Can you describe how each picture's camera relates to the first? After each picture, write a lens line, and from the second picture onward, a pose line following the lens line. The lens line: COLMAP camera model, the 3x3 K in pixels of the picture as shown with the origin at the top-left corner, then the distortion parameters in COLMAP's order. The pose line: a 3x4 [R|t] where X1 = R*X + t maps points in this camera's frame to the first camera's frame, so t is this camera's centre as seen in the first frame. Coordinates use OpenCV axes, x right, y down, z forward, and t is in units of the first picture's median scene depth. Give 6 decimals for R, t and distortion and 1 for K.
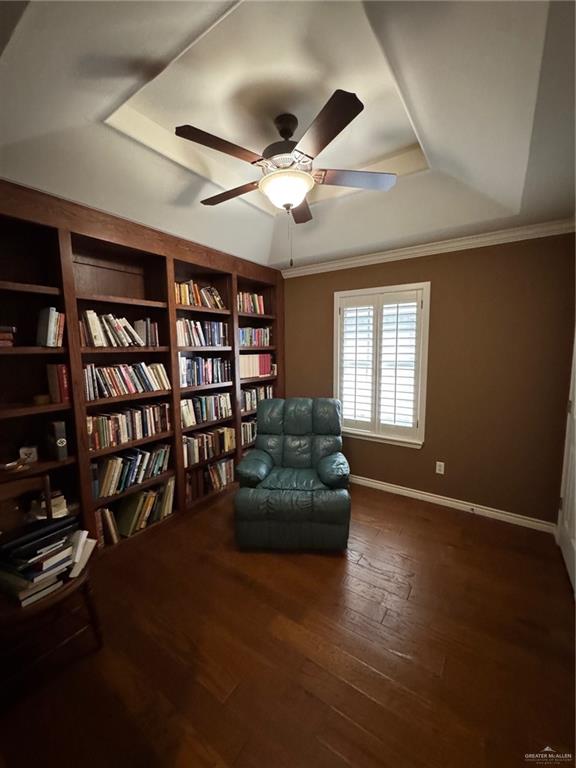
lens RADIAL K [[308.2, 0, 288.0], [0, 308.2, 384.0], [0, 0, 1]] dist [0.001186, 0.000165]
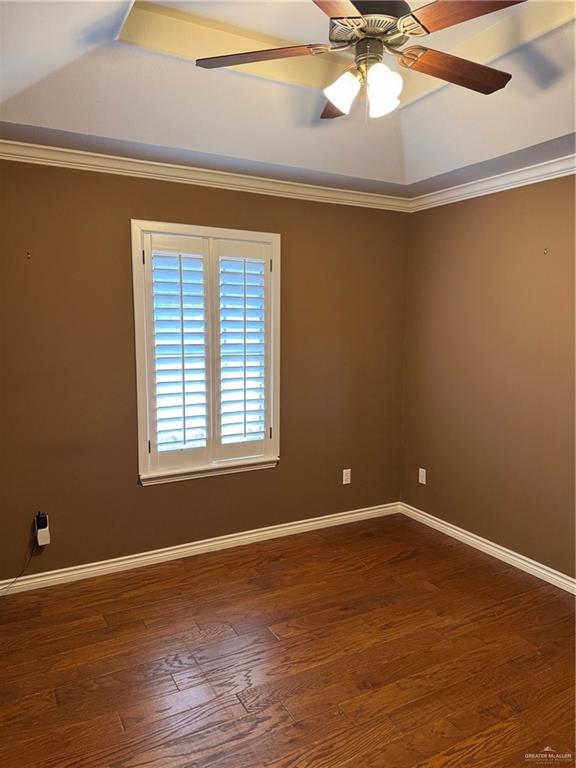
lens RADIAL K [[532.7, 0, 288.0], [0, 532.7, 384.0], [0, 0, 1]] dist [0.131773, -0.191971]
pose [[0.482917, -0.091135, 0.870911, -0.592311], [0.093036, 0.994280, 0.052456, -0.041155], [-0.870710, 0.055694, 0.488633, 0.342075]]
